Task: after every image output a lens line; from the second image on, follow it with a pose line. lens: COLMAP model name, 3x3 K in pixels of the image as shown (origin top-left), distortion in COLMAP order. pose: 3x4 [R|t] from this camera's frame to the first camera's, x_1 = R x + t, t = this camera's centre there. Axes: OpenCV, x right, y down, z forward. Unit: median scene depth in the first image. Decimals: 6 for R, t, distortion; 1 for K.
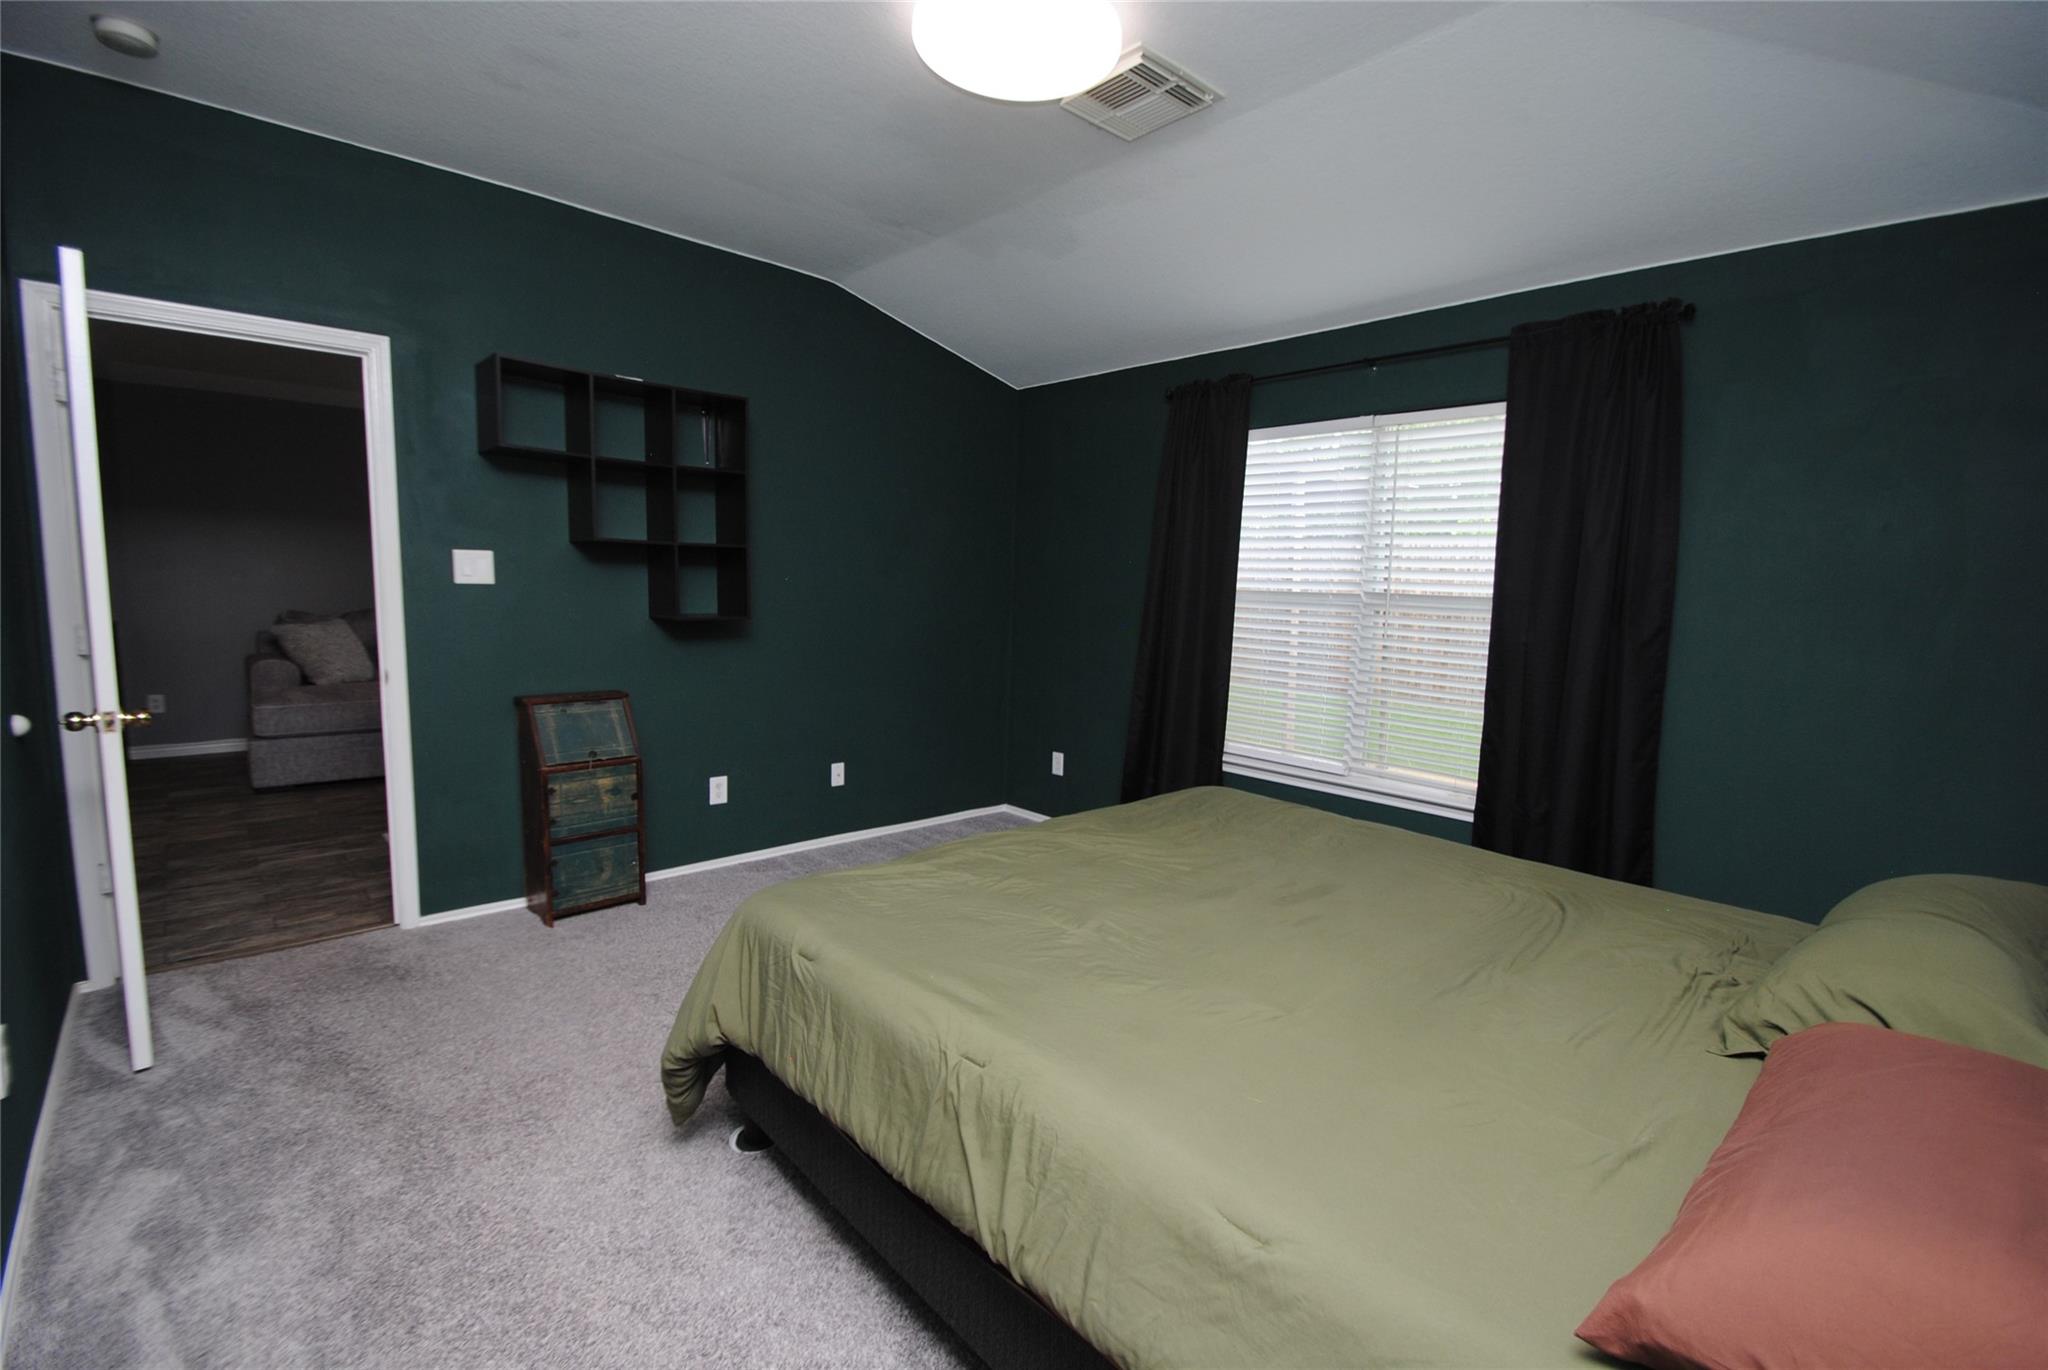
lens RADIAL K [[921.9, 0, 1024.0], [0, 921.9, 685.0], [0, 0, 1]] dist [0.010759, -0.019829]
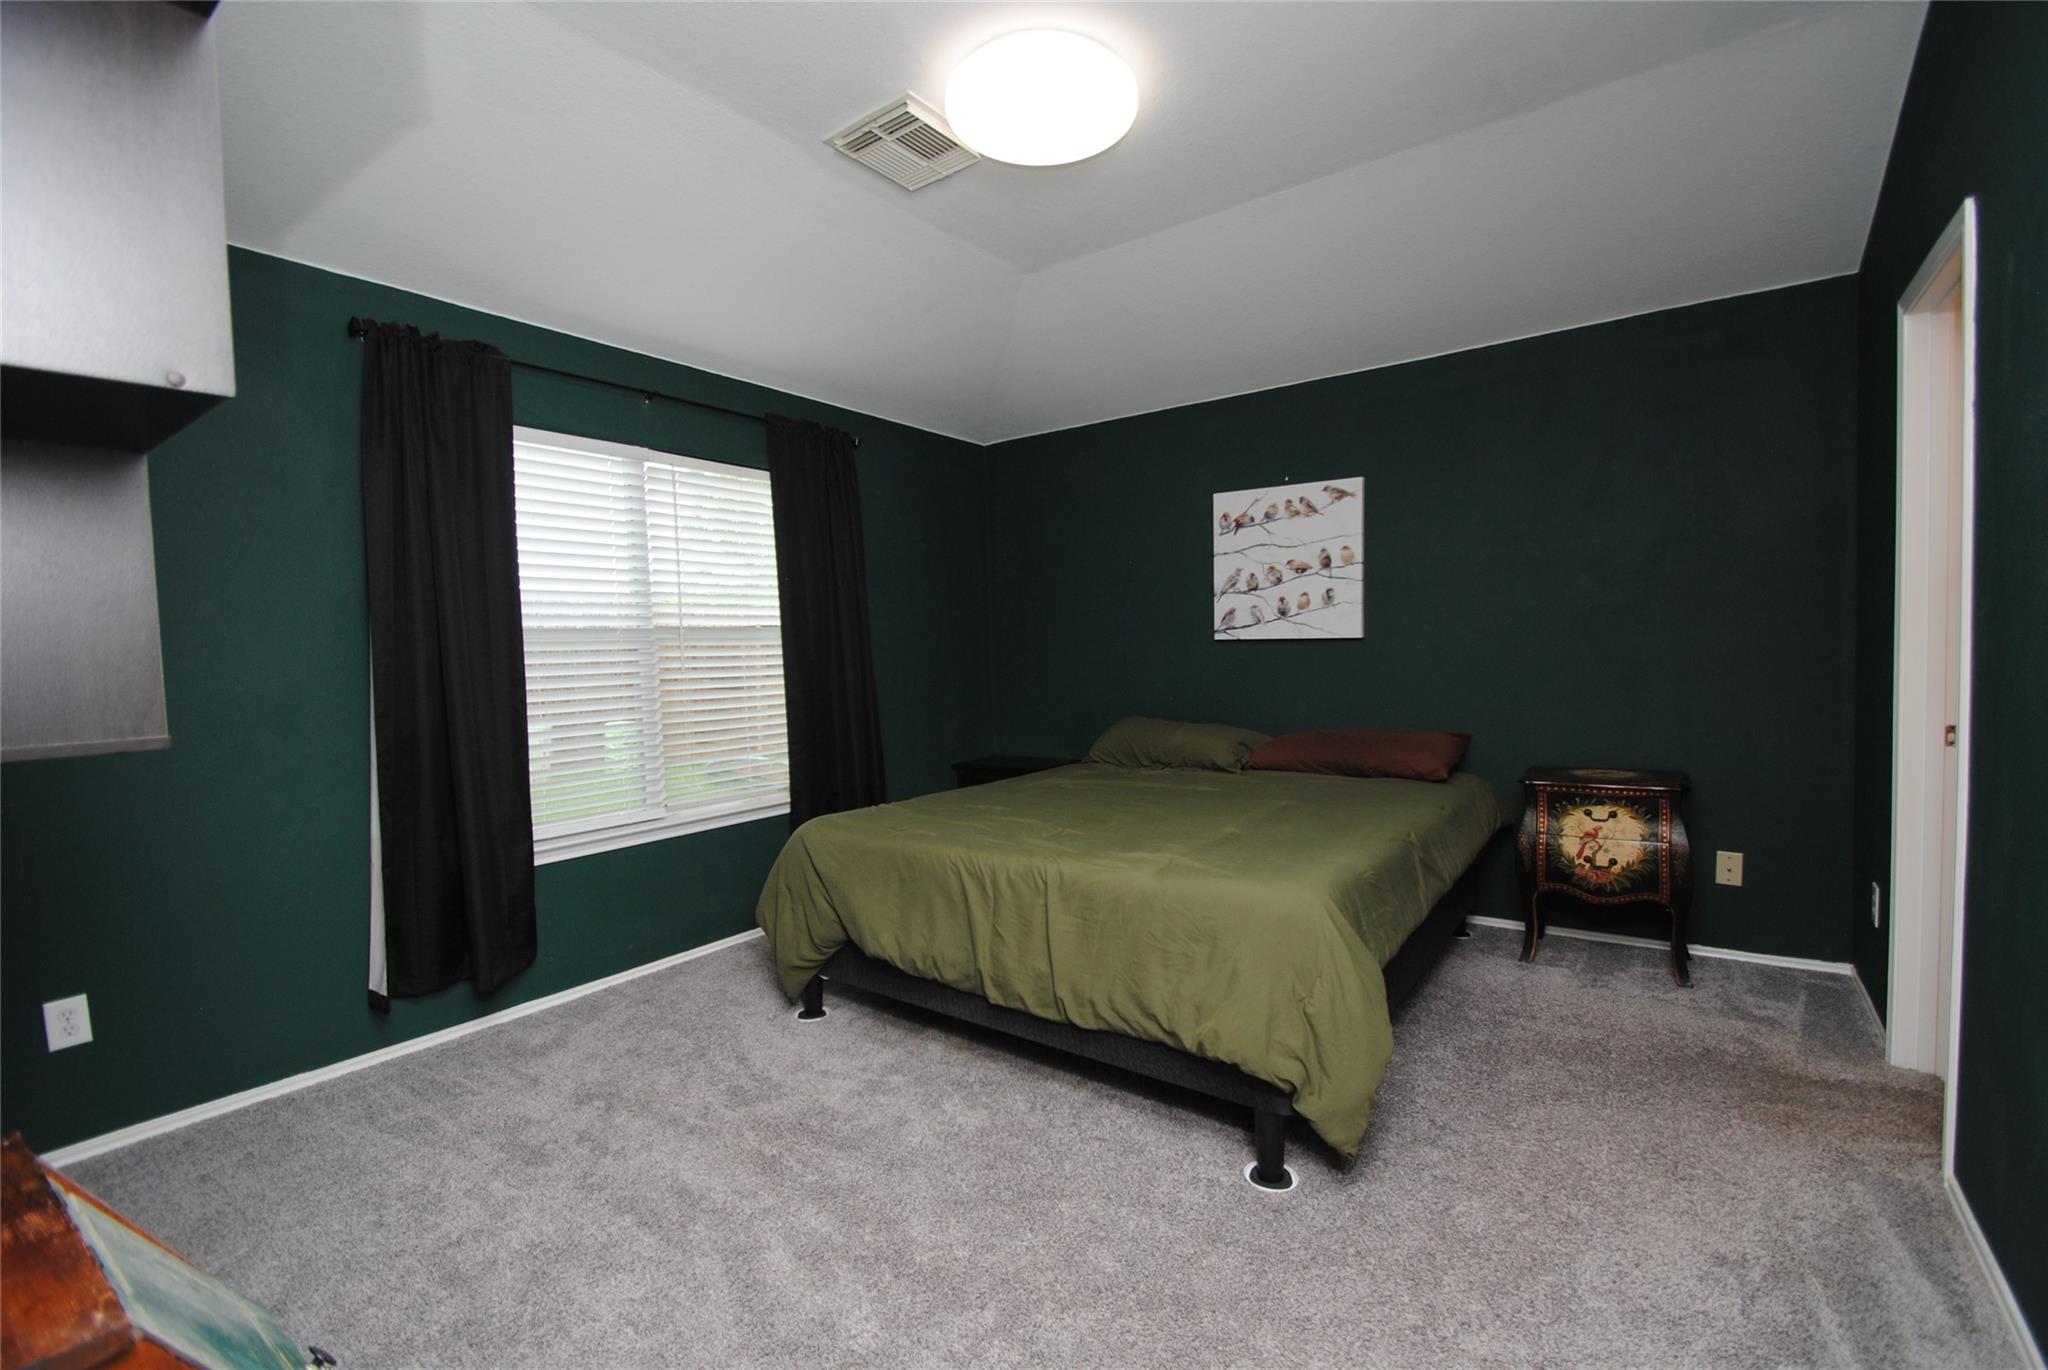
lens RADIAL K [[907.2, 0, 1017.5], [0, 907.2, 689.2], [0, 0, 1]] dist [0.015521, -0.016778]
pose [[-0.185277, -0.085641, 0.978947, -0.649692], [0.116701, 0.987228, 0.108452, -0.094854], [-0.975732, 0.134338, -0.172916, 0.794820]]
